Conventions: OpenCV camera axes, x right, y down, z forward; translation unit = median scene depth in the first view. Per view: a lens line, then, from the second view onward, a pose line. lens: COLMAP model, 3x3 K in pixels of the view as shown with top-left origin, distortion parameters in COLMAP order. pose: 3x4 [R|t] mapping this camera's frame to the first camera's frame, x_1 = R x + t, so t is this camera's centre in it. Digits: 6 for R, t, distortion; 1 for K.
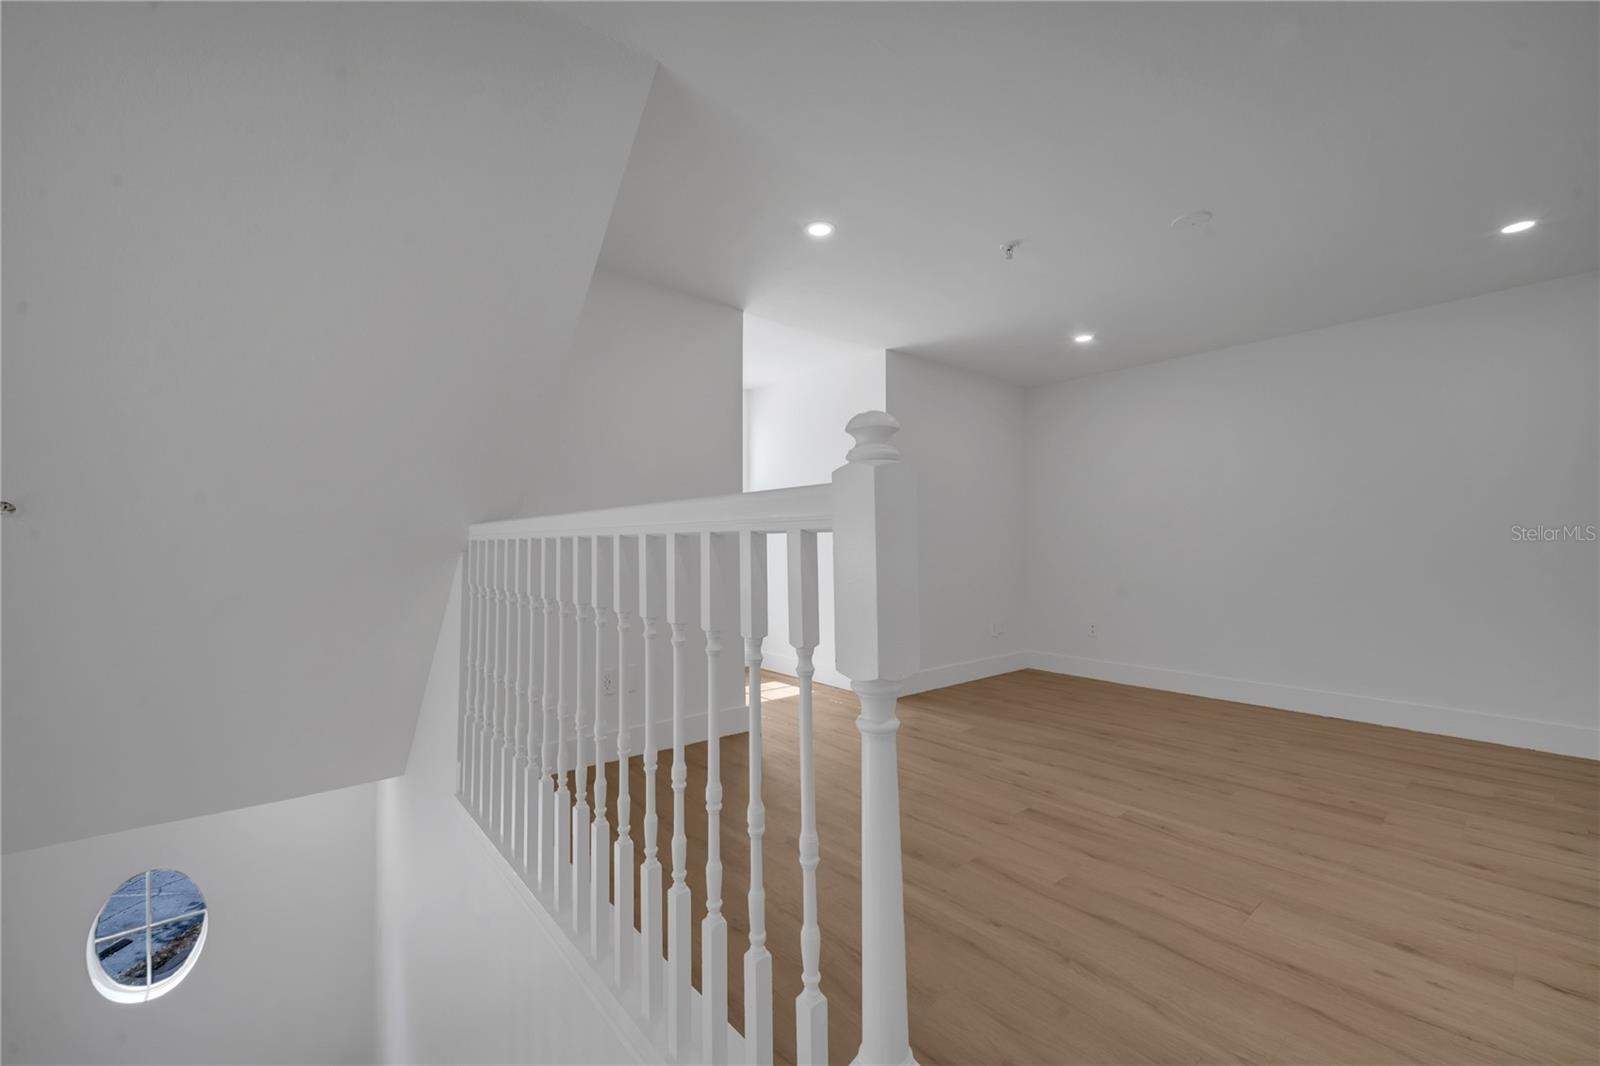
lens RADIAL K [[651.0, 0, 793.8], [0, 651.0, 538.7], [0, 0, 1]] dist [0.002684, -0.000406]
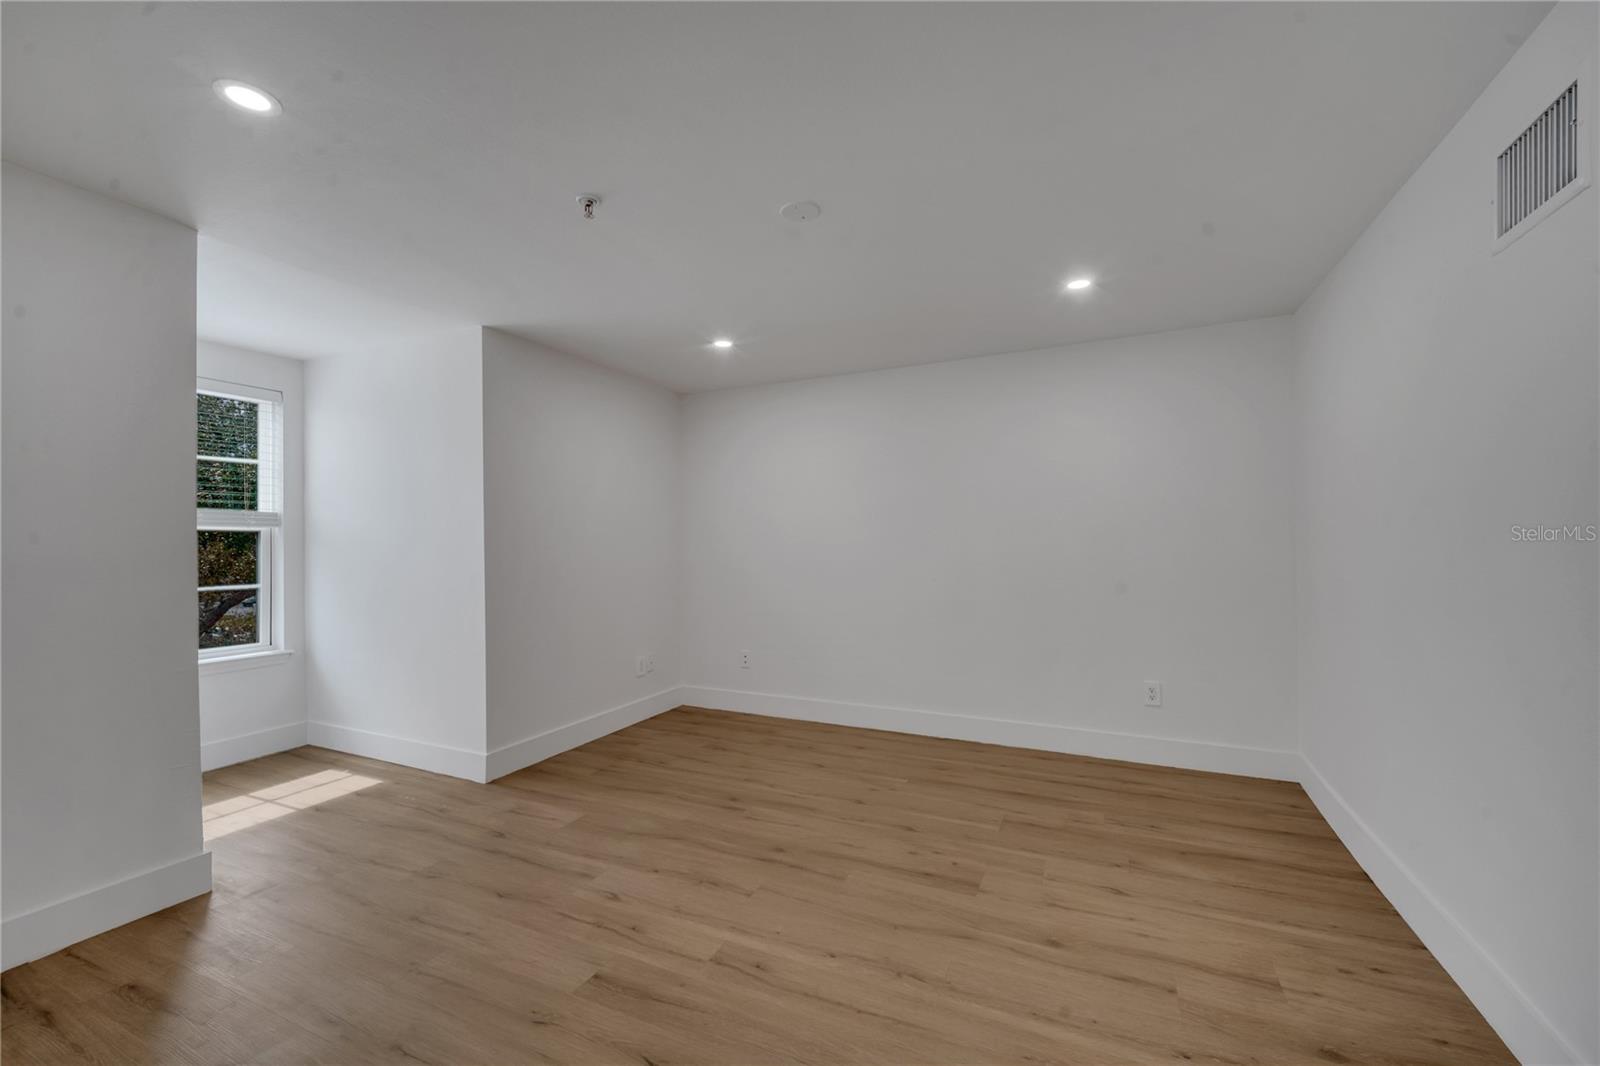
lens RADIAL K [[651.0, 0, 793.8], [0, 651.0, 538.7], [0, 0, 1]] dist [0.002684, -0.000406]
pose [[0.906139, -0.001659, 0.422976, 0.229389], [0.001493, 0.999999, 0.000725, -0.062976], [-0.422976, -0.000026, 0.906141, 0.225716]]
